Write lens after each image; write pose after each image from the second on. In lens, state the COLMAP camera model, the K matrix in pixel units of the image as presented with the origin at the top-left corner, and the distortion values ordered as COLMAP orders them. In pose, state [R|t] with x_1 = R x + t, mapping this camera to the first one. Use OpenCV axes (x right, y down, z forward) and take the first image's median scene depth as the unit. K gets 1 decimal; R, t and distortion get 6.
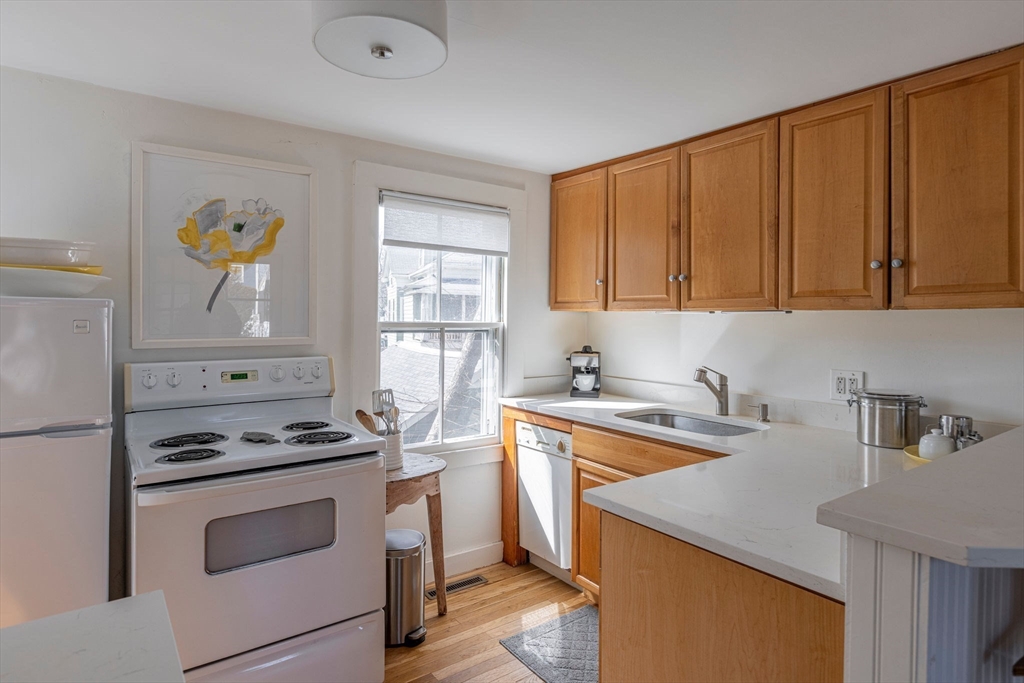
lens RADIAL K [[573.9, 0, 499.2], [0, 573.9, 314.4], [0, 0, 1]] dist [0.022092, -0.000705]
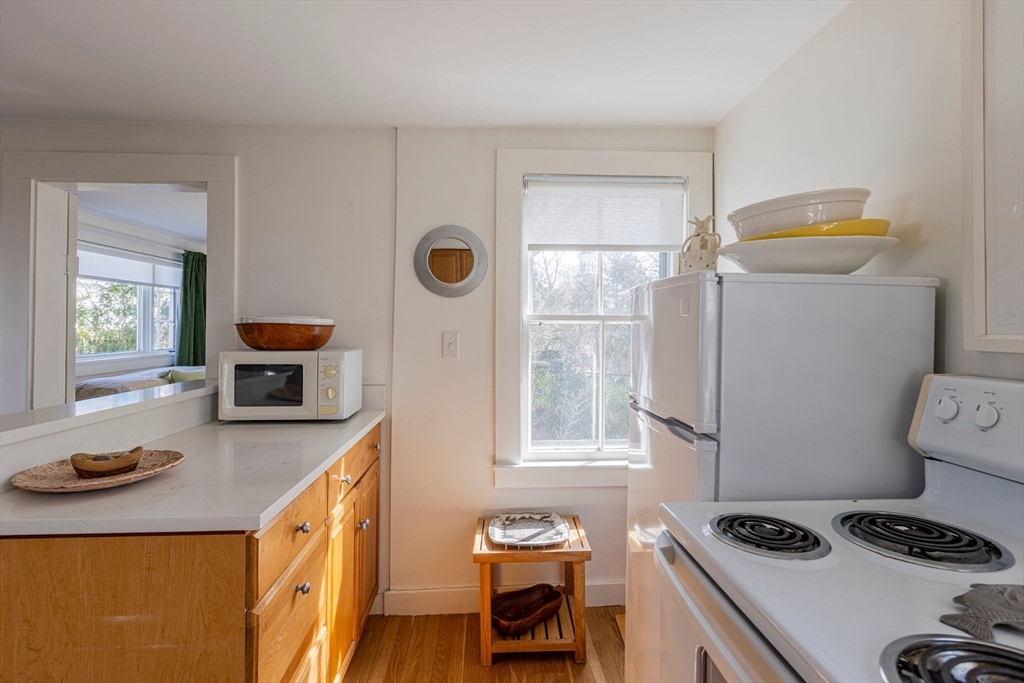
lens RADIAL K [[499.8, 0, 513.0], [0, 499.8, 327.6], [0, 0, 1]] dist [-0.003205, 0.004110]
pose [[-0.541413, -0.009406, -0.840704, 0.003664], [-0.004500, 0.999956, -0.008290, 0.041309], [0.840745, -0.000705, -0.541431, 0.829159]]
